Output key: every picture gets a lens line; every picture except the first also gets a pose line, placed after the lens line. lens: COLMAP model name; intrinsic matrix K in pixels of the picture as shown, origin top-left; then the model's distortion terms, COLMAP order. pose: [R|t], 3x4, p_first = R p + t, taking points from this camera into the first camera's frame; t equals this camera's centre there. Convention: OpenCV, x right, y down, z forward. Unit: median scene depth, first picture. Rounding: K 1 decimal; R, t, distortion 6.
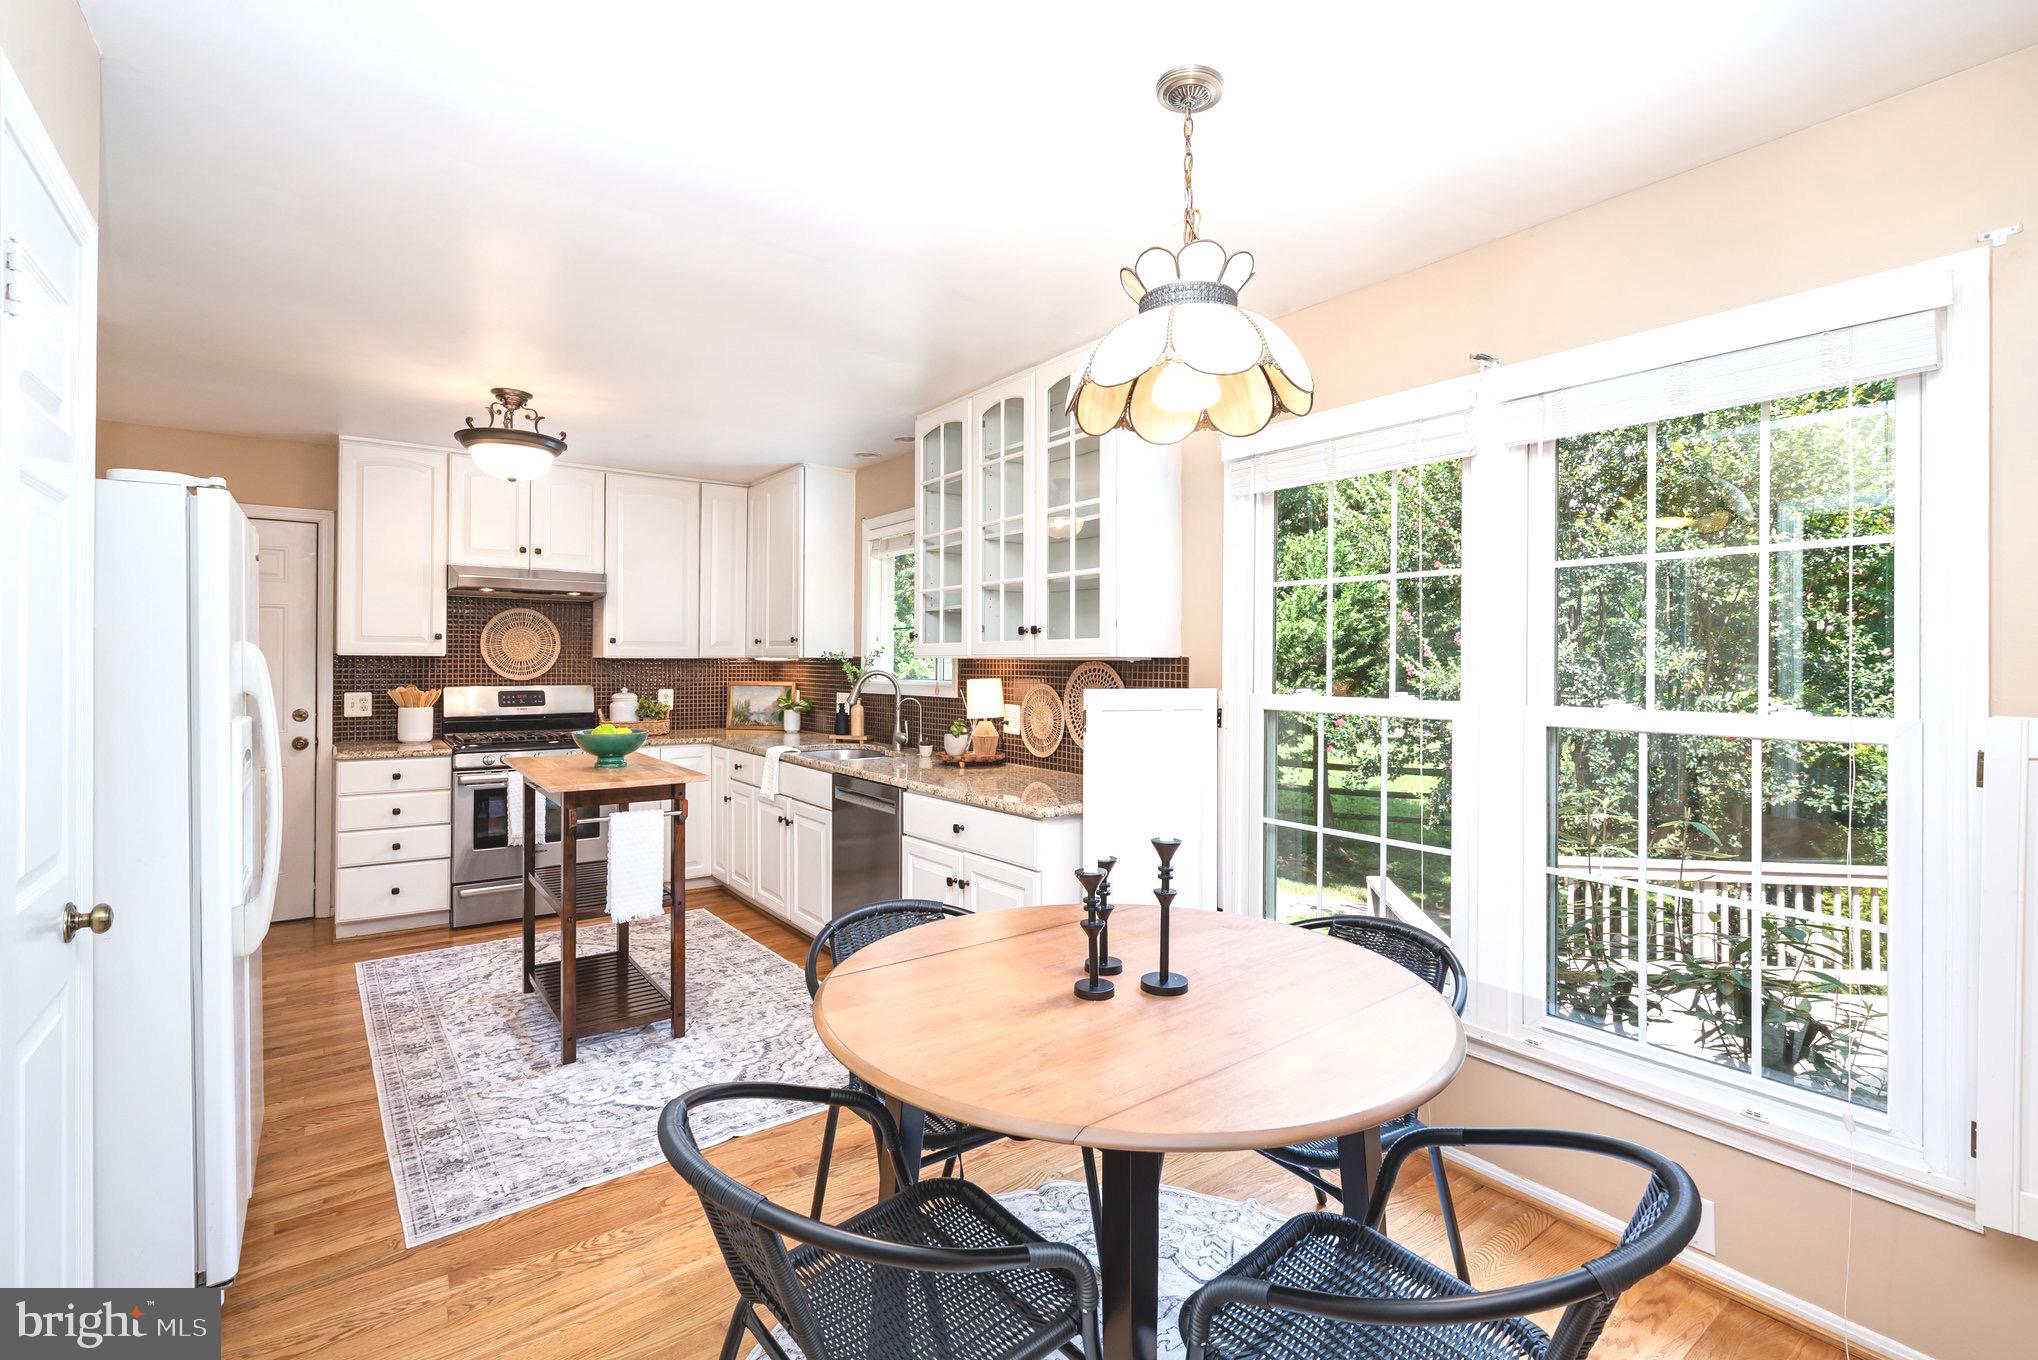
lens RADIAL K [[914.2, 0, 1017.0], [0, 914.2, 668.3], [0, 0, 1]] dist [-0.003430, -0.000402]
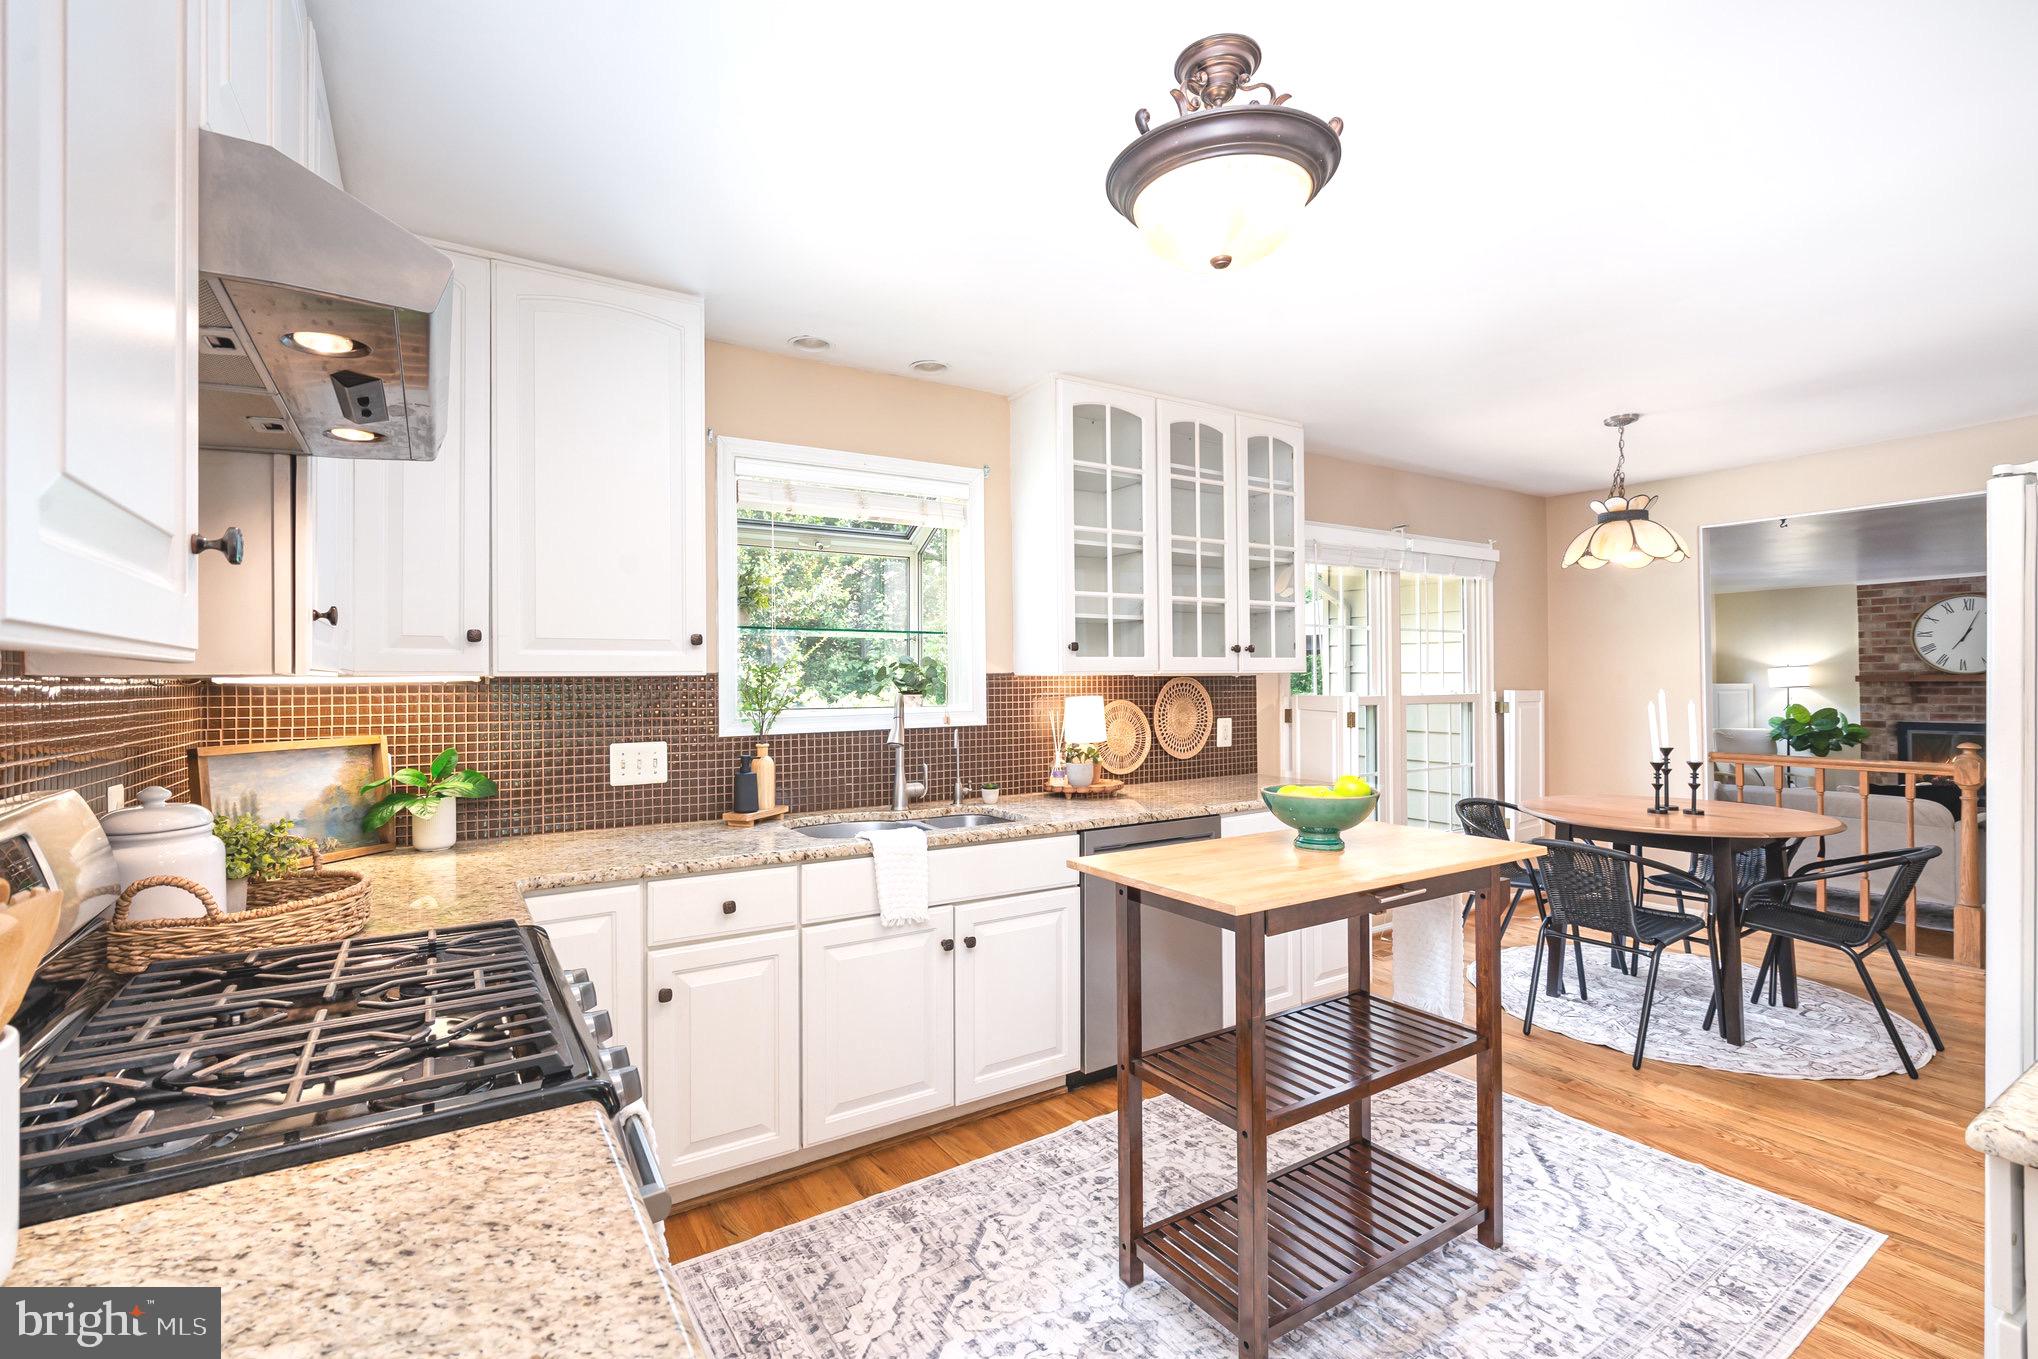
lens RADIAL K [[914.2, 0, 1016.5], [0, 914.2, 678.9], [0, 0, 1]] dist [-0.003430, -0.000402]
pose [[0.074733, 0.003642, 0.997197, -1.086555], [0.018273, 0.999820, -0.005021, -0.004194], [-0.997036, 0.018597, 0.074653, 1.161958]]
